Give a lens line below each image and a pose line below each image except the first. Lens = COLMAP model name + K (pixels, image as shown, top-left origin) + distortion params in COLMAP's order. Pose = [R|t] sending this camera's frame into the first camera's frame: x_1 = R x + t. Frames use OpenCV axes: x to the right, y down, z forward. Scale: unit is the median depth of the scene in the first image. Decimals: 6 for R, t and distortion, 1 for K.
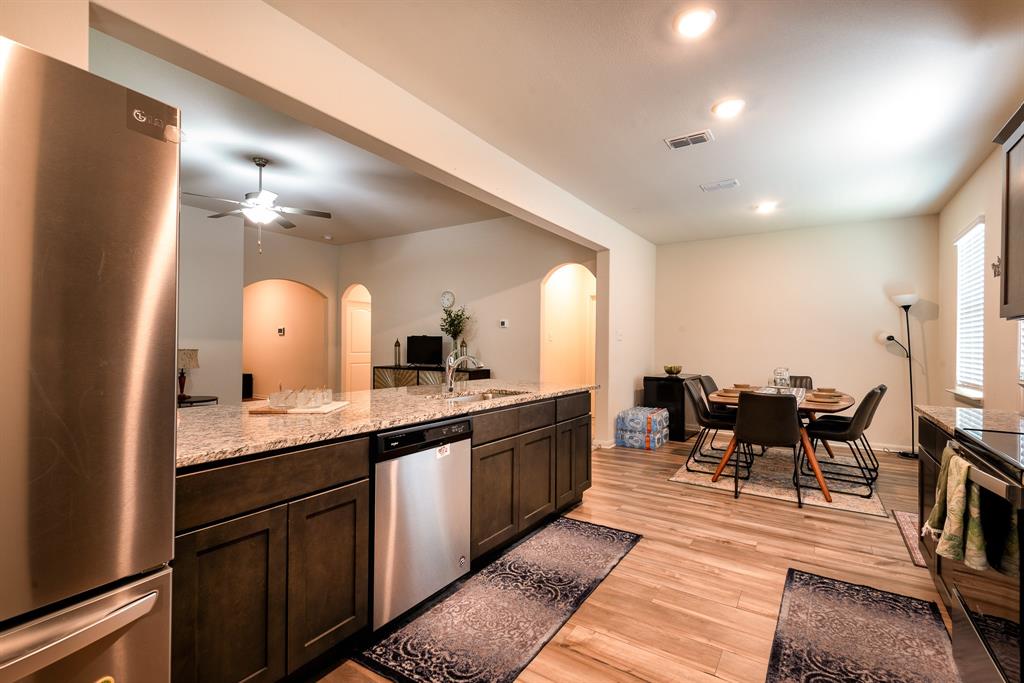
lens RADIAL K [[466.2, 0, 507.2], [0, 466.2, 341.3], [0, 0, 1]] dist [0.021650, 0.000324]
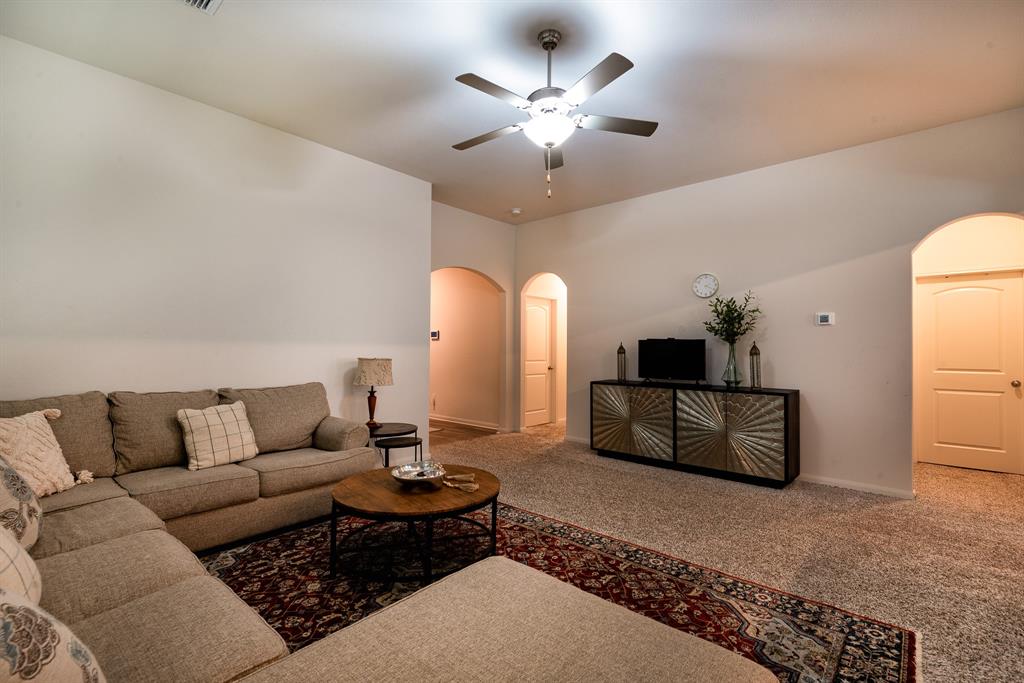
lens RADIAL K [[466.2, 0, 508.1], [0, 466.2, 346.3], [0, 0, 1]] dist [0.021650, 0.000324]
pose [[0.989410, -0.002285, -0.145132, -0.310909], [0.002328, 0.999997, 0.000126, -0.001532], [0.145132, -0.000463, 0.989412, 0.263529]]
